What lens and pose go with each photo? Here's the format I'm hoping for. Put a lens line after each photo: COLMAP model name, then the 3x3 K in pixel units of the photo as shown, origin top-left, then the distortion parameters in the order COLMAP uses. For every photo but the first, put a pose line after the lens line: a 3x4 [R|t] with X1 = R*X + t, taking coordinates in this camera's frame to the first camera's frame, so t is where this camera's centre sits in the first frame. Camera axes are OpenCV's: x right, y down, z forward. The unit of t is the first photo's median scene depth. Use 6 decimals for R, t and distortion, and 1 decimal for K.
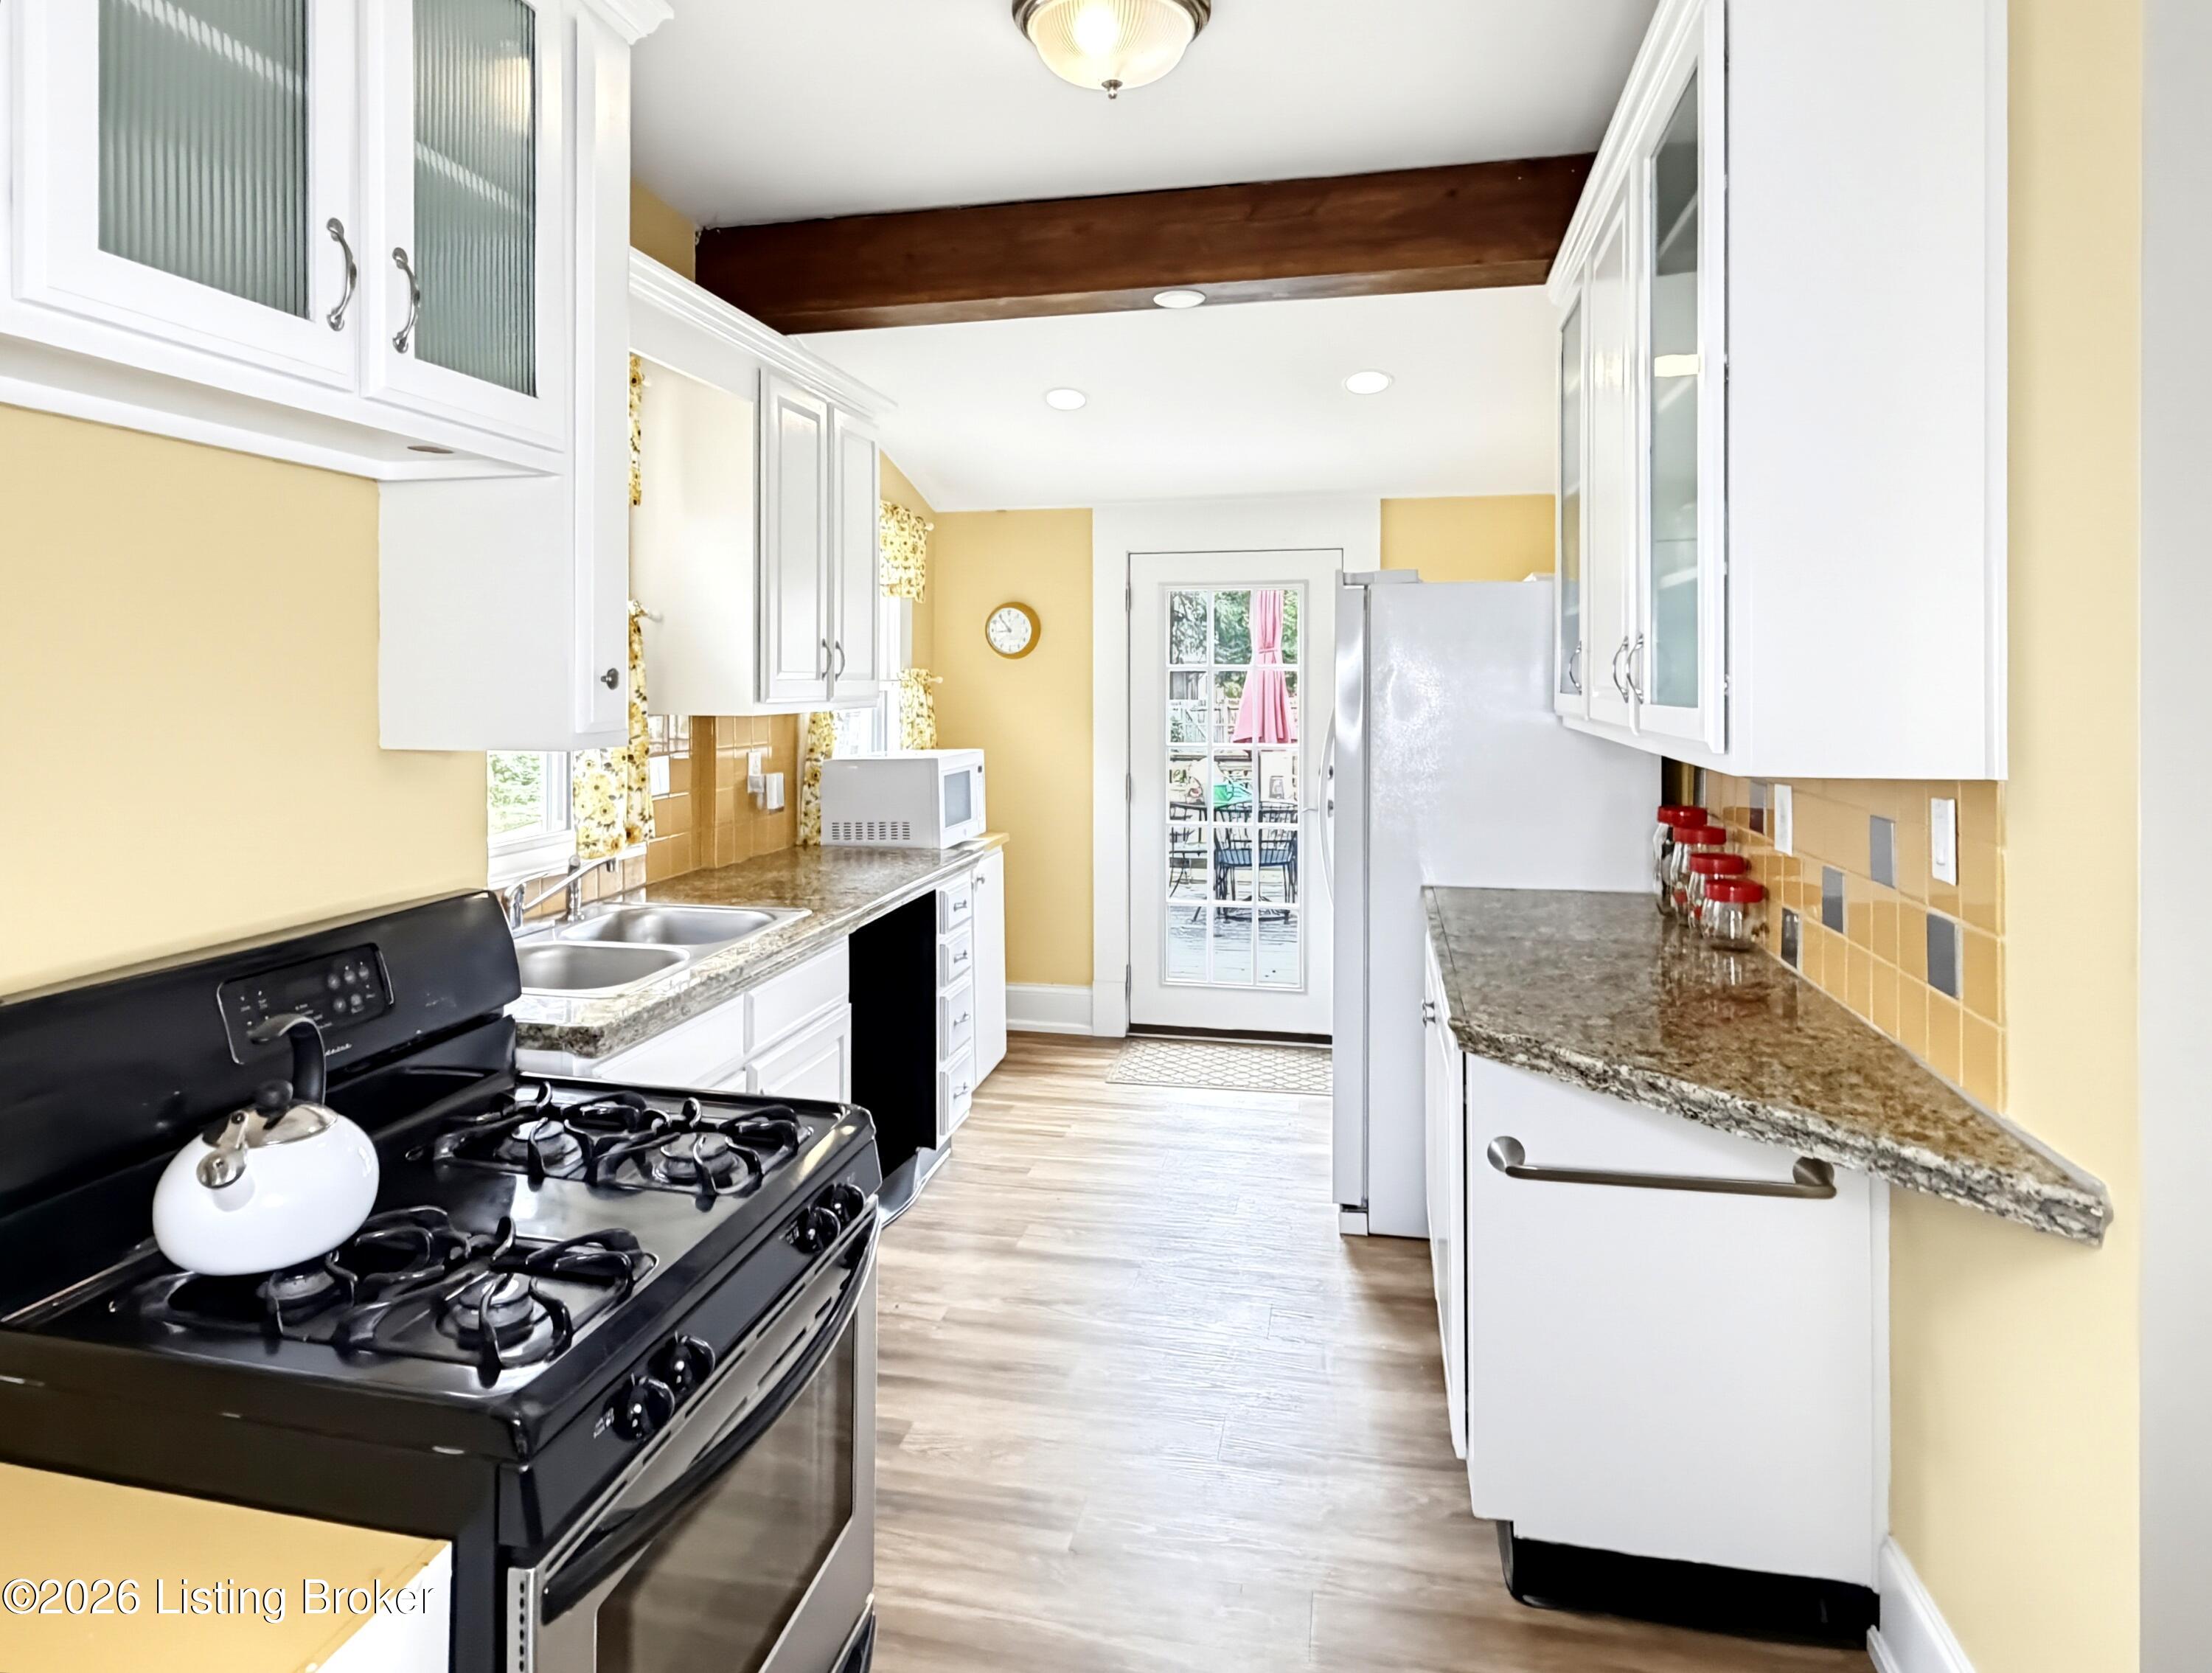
lens RADIAL K [[1268.3, 0, 1112.7], [0, 1268.3, 683.3], [0, 0, 1]] dist [0.000667, 0.000951]
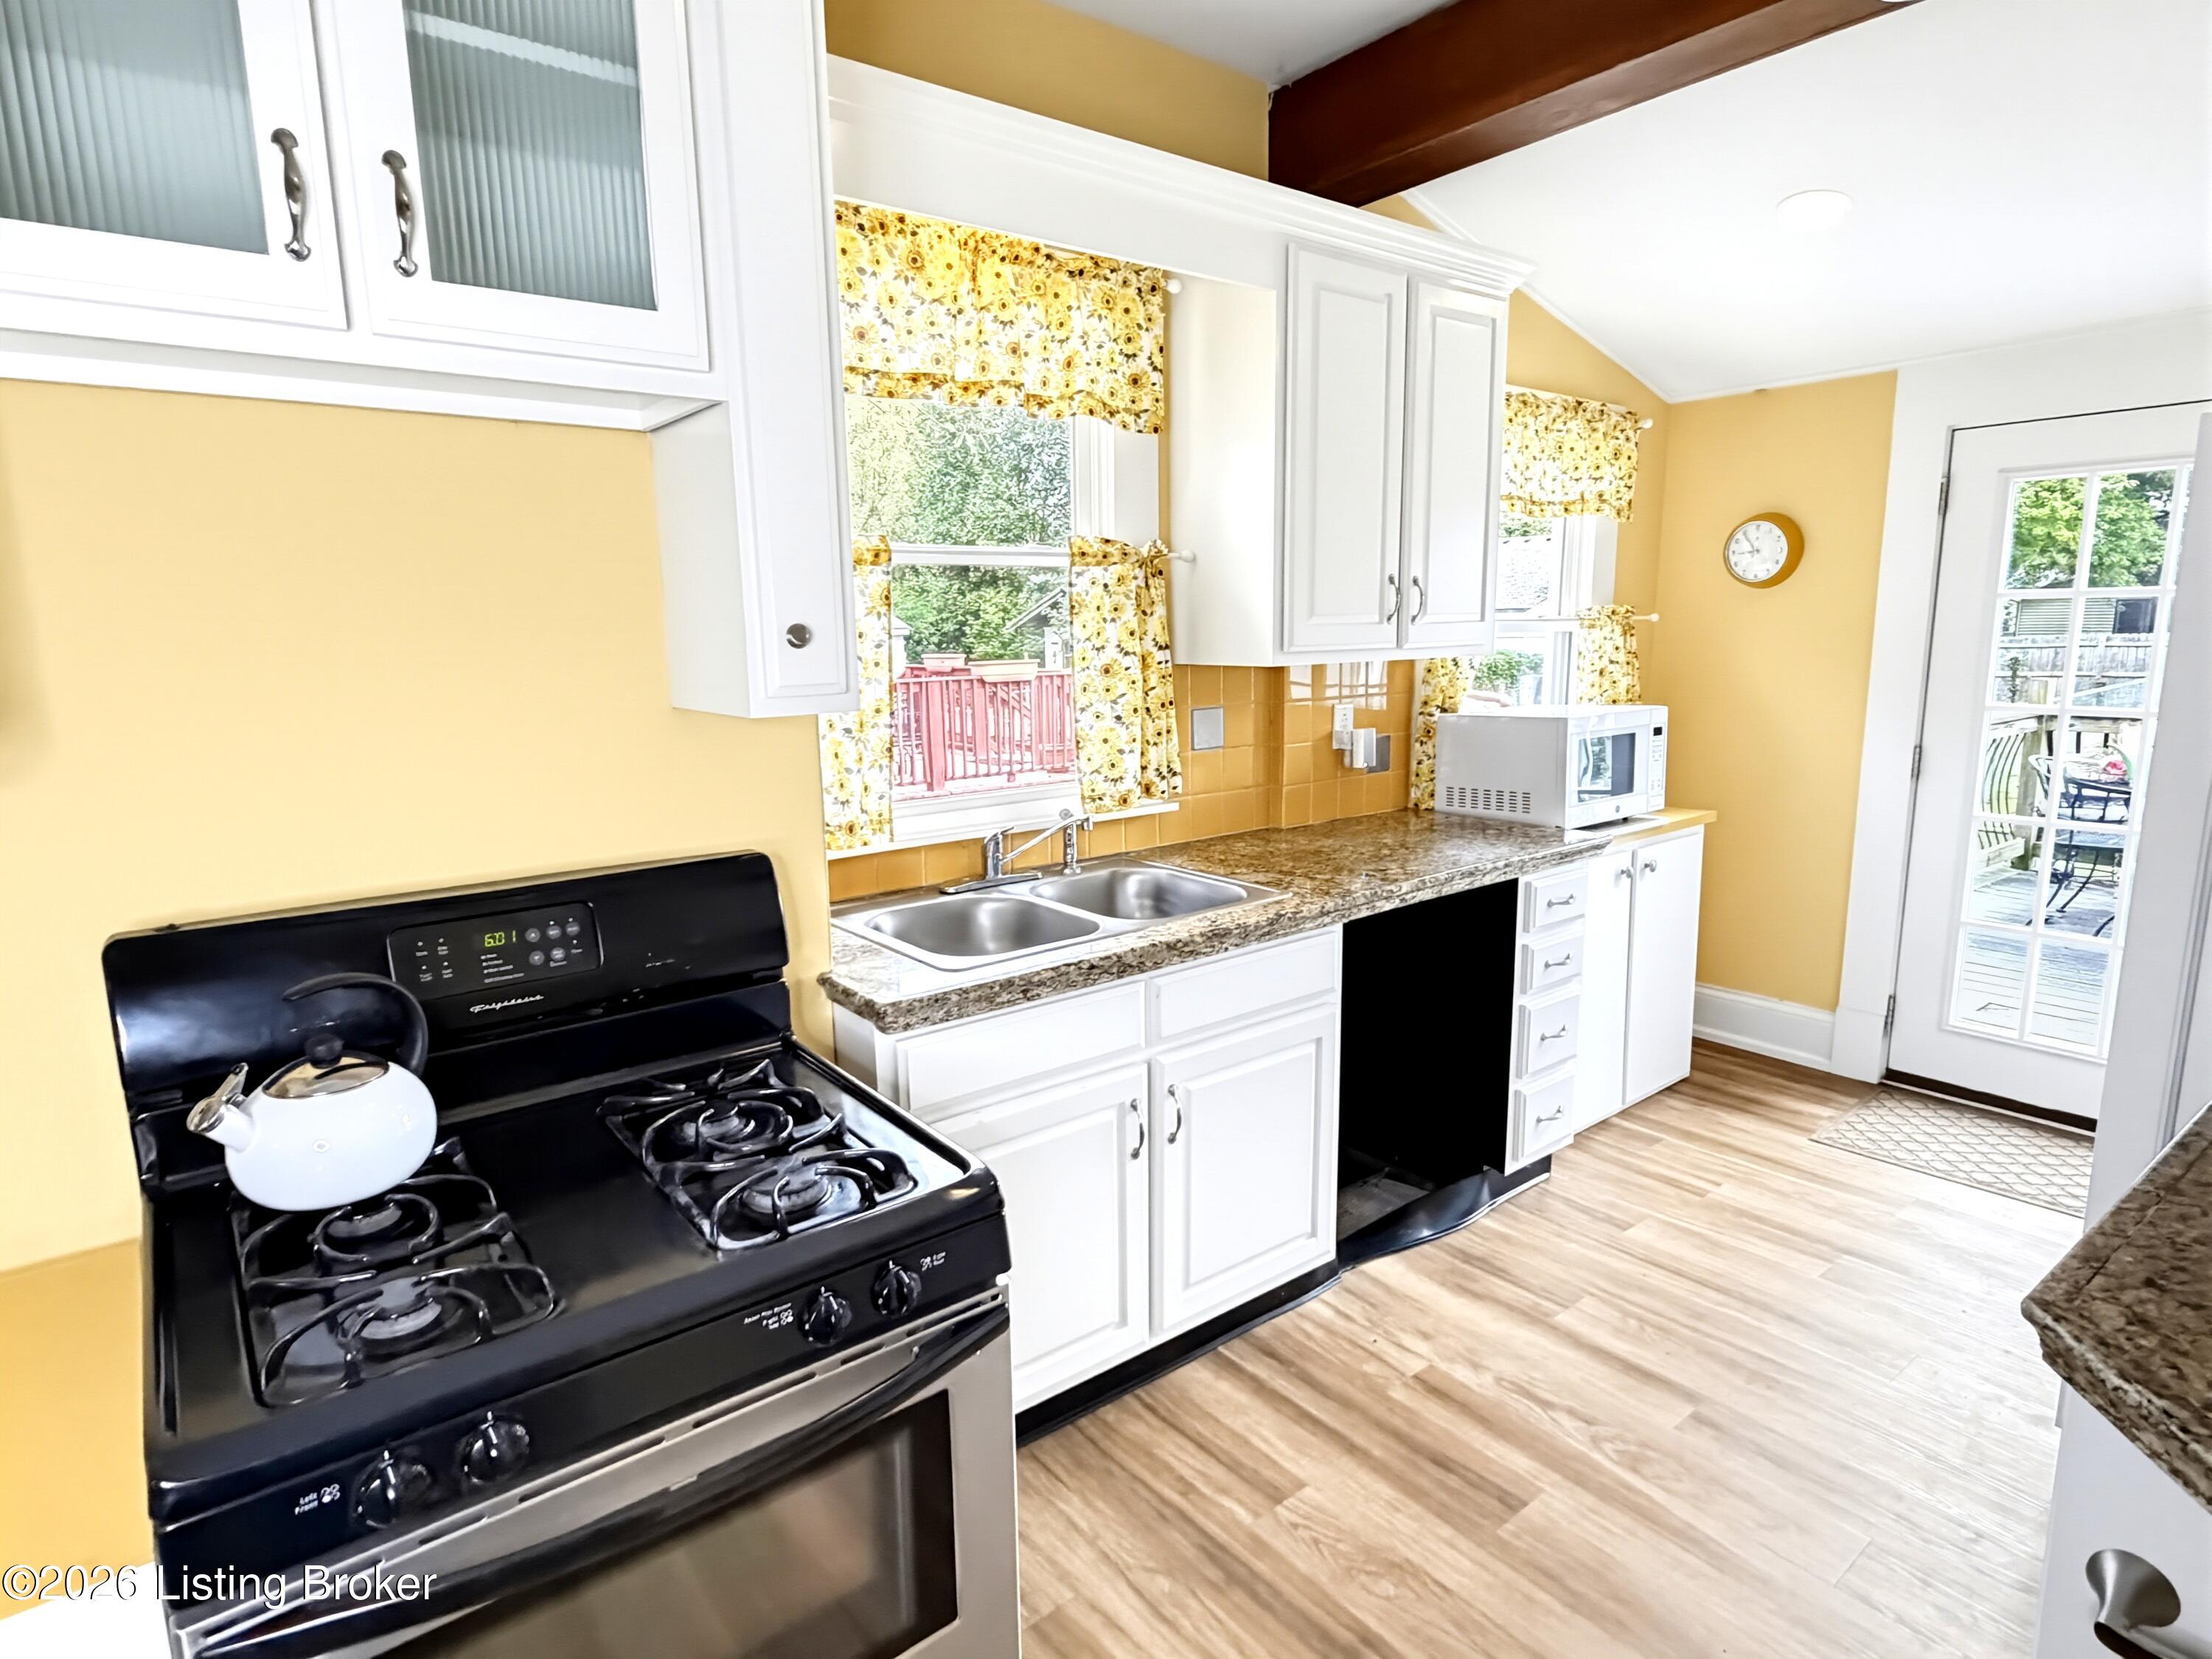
lens RADIAL K [[1207.5, 0, 1116.2], [0, 1207.5, 837.8], [0, 0, 1]] dist [-0.002334, -0.001473]
pose [[0.762912, 0.099971, -0.638726, 0.176940], [0.014935, 0.984983, 0.172004, -0.003076], [0.646330, -0.140763, 0.749962, 0.272163]]
